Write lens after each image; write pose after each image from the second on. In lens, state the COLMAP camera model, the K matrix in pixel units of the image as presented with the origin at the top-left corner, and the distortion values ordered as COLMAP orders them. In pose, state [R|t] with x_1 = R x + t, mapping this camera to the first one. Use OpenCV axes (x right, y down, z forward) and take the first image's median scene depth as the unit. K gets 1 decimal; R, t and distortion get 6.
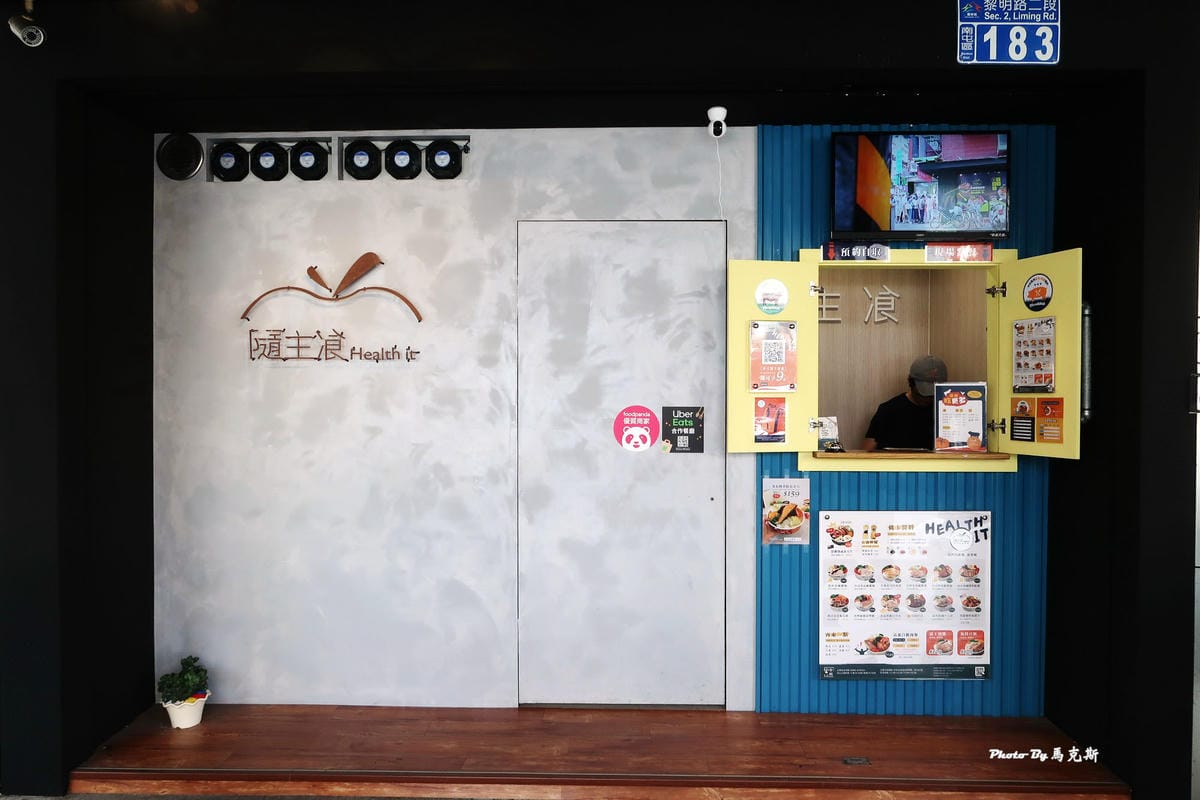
lens RADIAL K [[860.5, 0, 603.2], [0, 860.5, 382.6], [0, 0, 1]] dist [-0.003192, 0.002270]
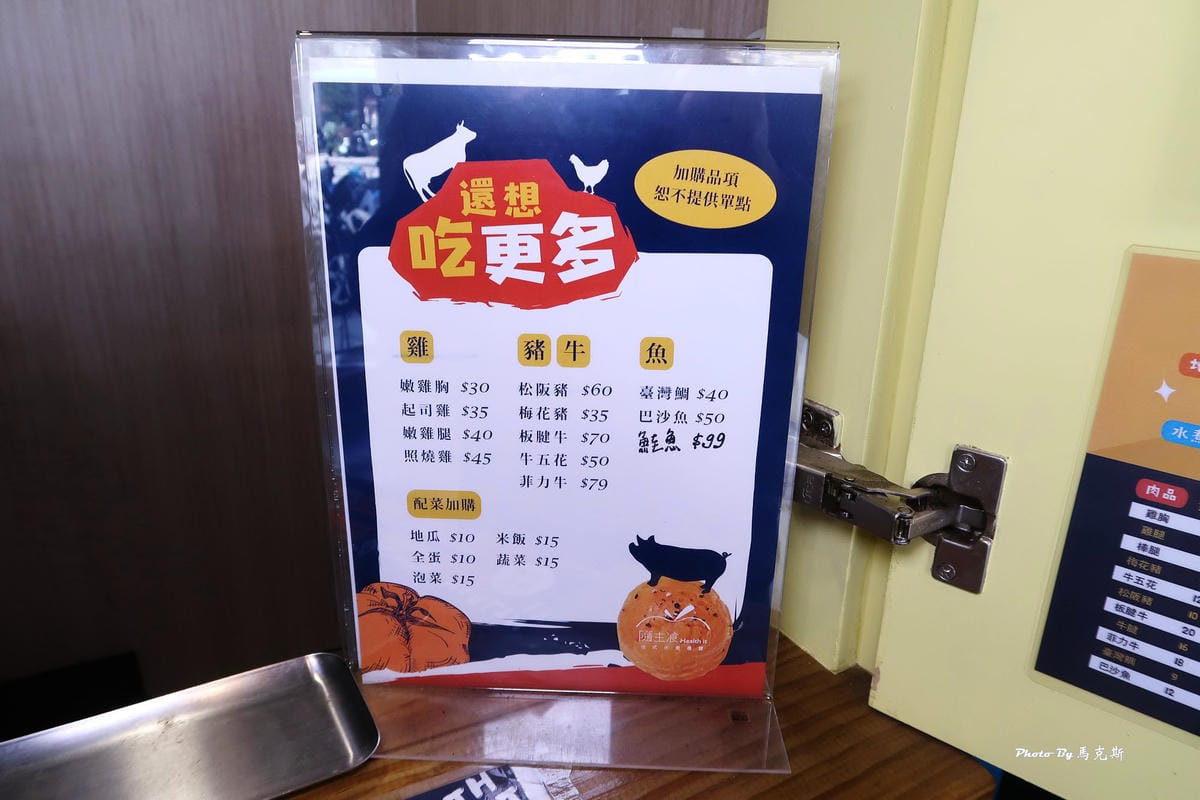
lens RADIAL K [[837.9, 0, 586.6], [0, 837.9, 390.4], [0, 0, 1]] dist [-0.011408, 0.004455]
pose [[0.858259, -0.149847, 0.490853, 0.368646], [-0.027214, 0.941792, 0.335093, 0.003918], [-0.512494, -0.300955, 0.804224, 0.918575]]
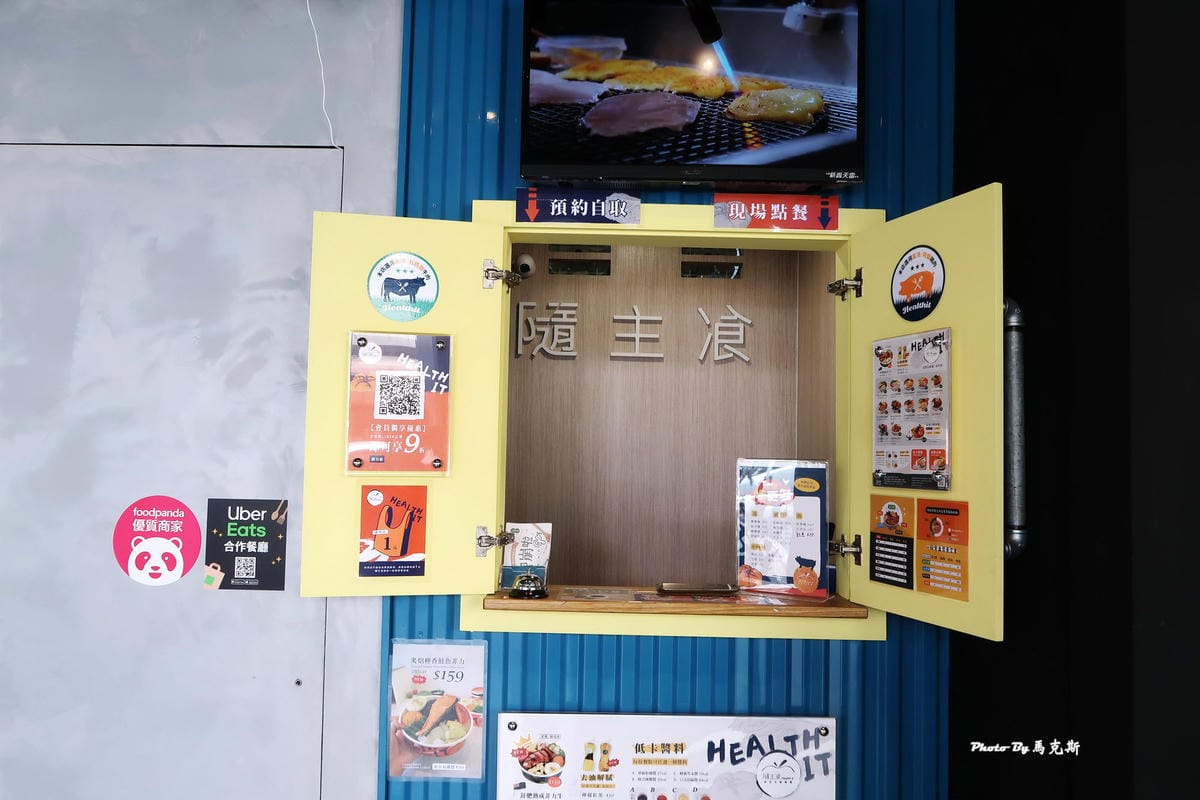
lens RADIAL K [[837.9, 0, 586.6], [0, 837.9, 390.4], [0, 0, 1]] dist [-0.011408, 0.004455]
pose [[0.999596, 0.018181, 0.021852, 0.284180], [-0.016837, 0.998047, -0.060155, -0.010536], [-0.022903, 0.059763, 0.997950, 0.490943]]
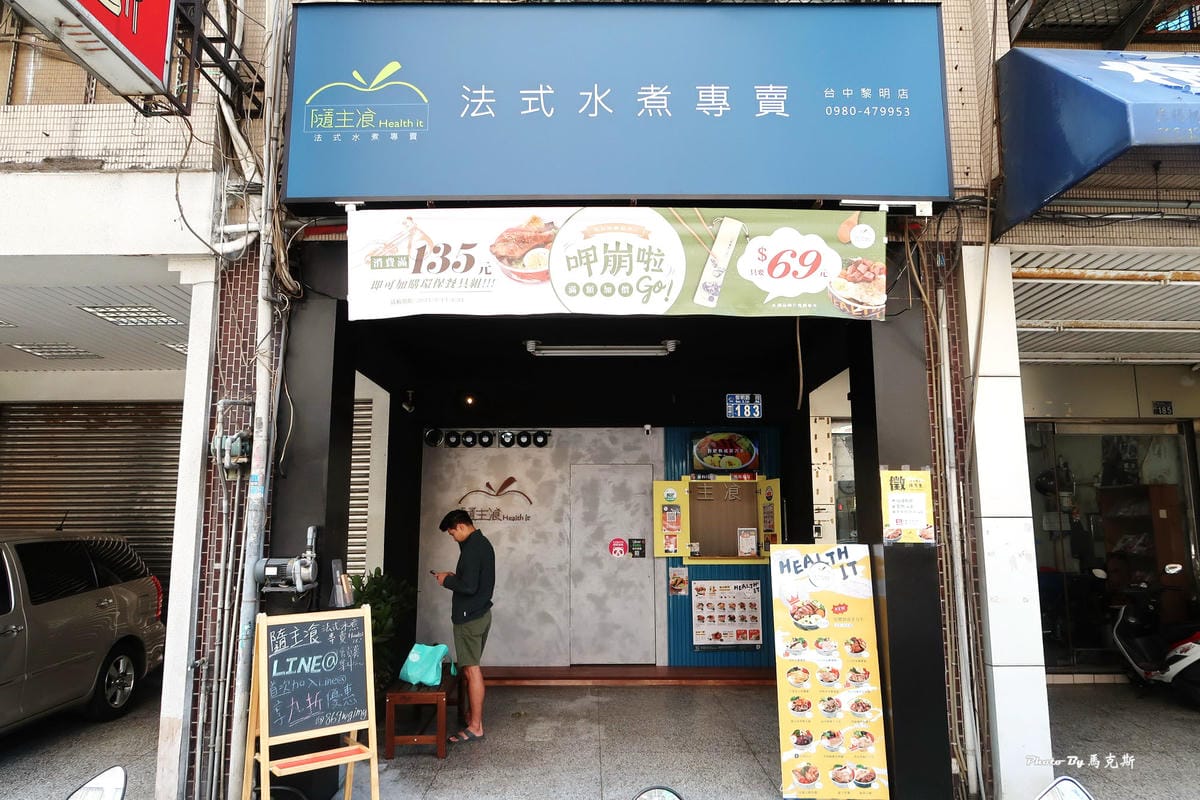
lens RADIAL K [[837.9, 0, 586.6], [0, 837.9, 390.4], [0, 0, 1]] dist [-0.011408, 0.004455]
pose [[0.999964, -0.001817, 0.008305, -0.072041], [0.003215, 0.985172, -0.171541, 0.020597], [-0.007870, 0.171561, 0.985142, -1.465323]]
